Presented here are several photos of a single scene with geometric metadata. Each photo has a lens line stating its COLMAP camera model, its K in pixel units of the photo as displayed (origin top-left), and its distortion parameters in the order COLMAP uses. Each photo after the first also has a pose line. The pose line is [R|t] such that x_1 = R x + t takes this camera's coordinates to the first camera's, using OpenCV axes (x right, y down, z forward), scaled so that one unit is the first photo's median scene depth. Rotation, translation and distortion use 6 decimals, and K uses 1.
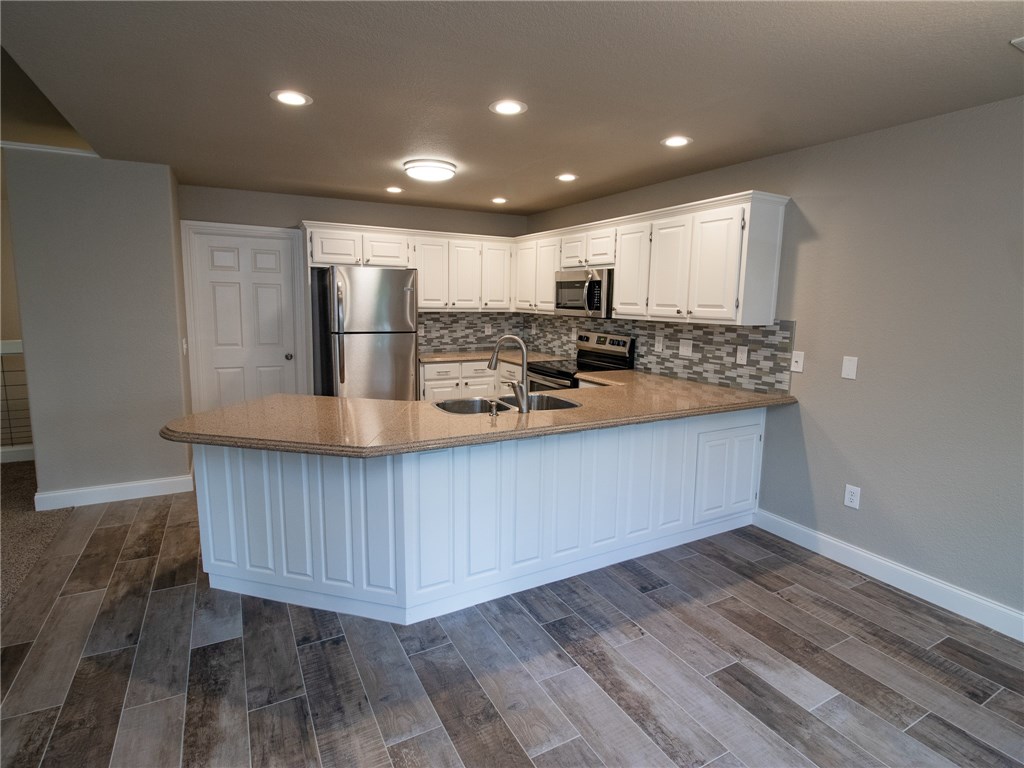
lens RADIAL K [[532.6, 0, 516.7], [0, 532.6, 377.6], [0, 0, 1]] dist [0.001100, -0.013674]
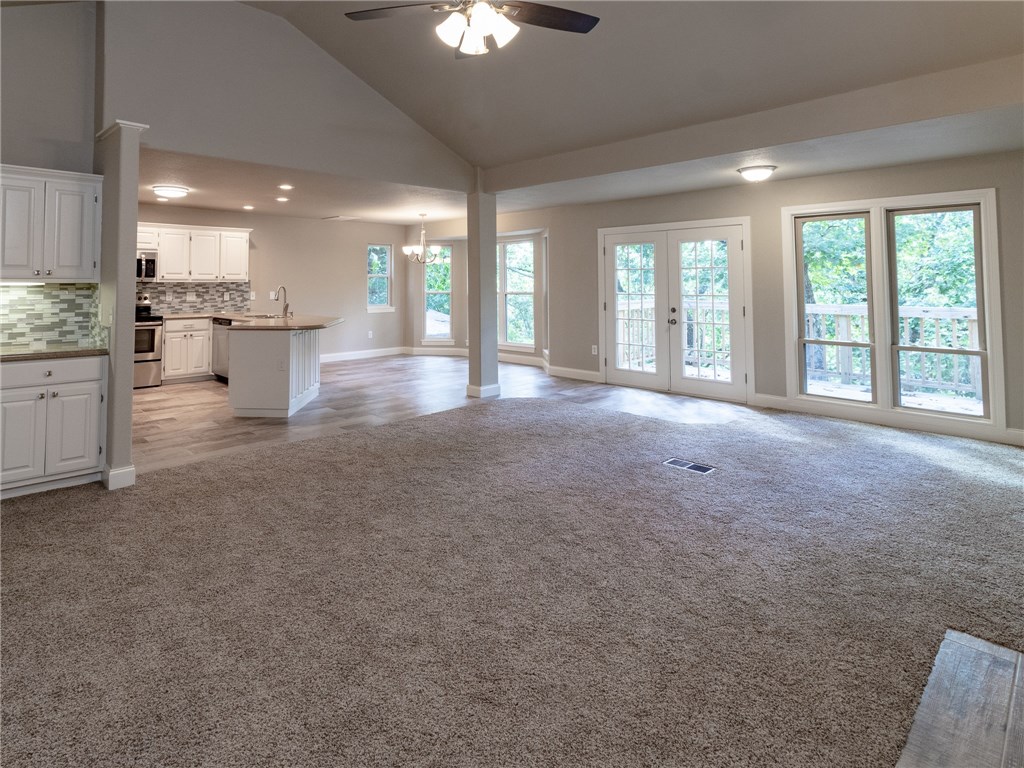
lens RADIAL K [[566.6, 0, 452.0], [0, 566.6, 256.6], [0, 0, 1]] dist [0.006562, -0.000393]
pose [[-0.232108, 0.029394, 0.972246, -1.760142], [0.139304, 0.990244, 0.003319, -0.069774], [-0.962663, 0.136208, -0.233938, 0.532022]]
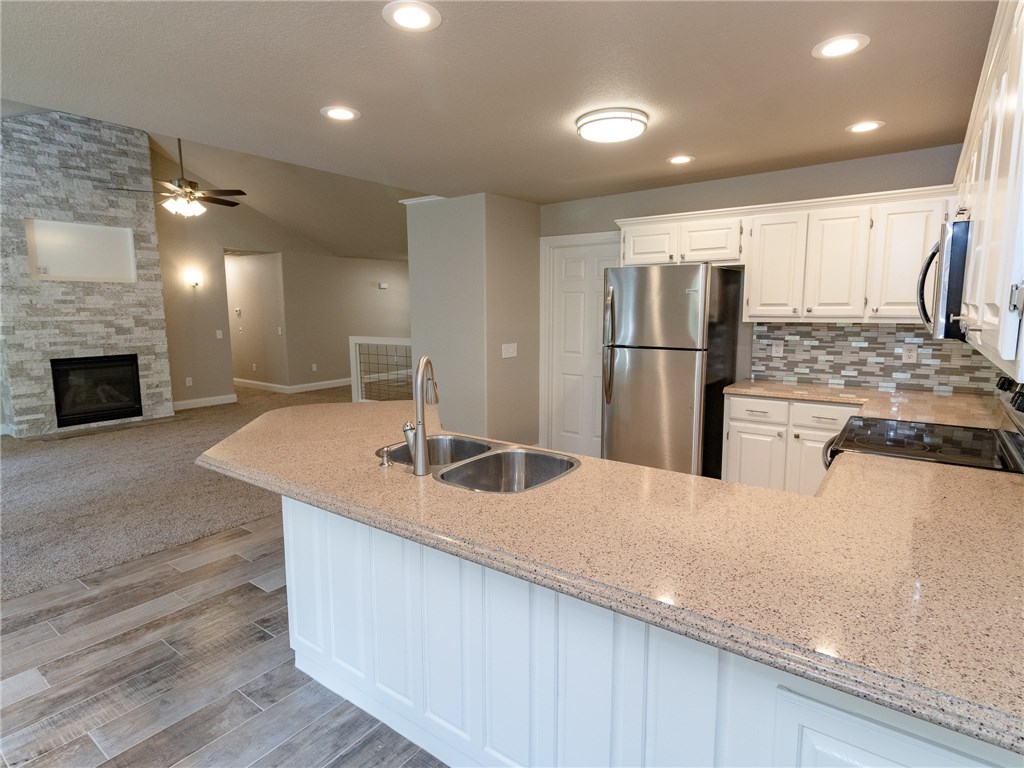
lens RADIAL K [[532.6, 0, 516.7], [0, 532.6, 377.6], [0, 0, 1]] dist [0.001100, -0.013674]
pose [[0.419739, 0.100274, -0.902089, 0.411604], [-0.117895, 0.991482, 0.055355, -0.066558], [0.899956, 0.083117, 0.427985, 0.533849]]
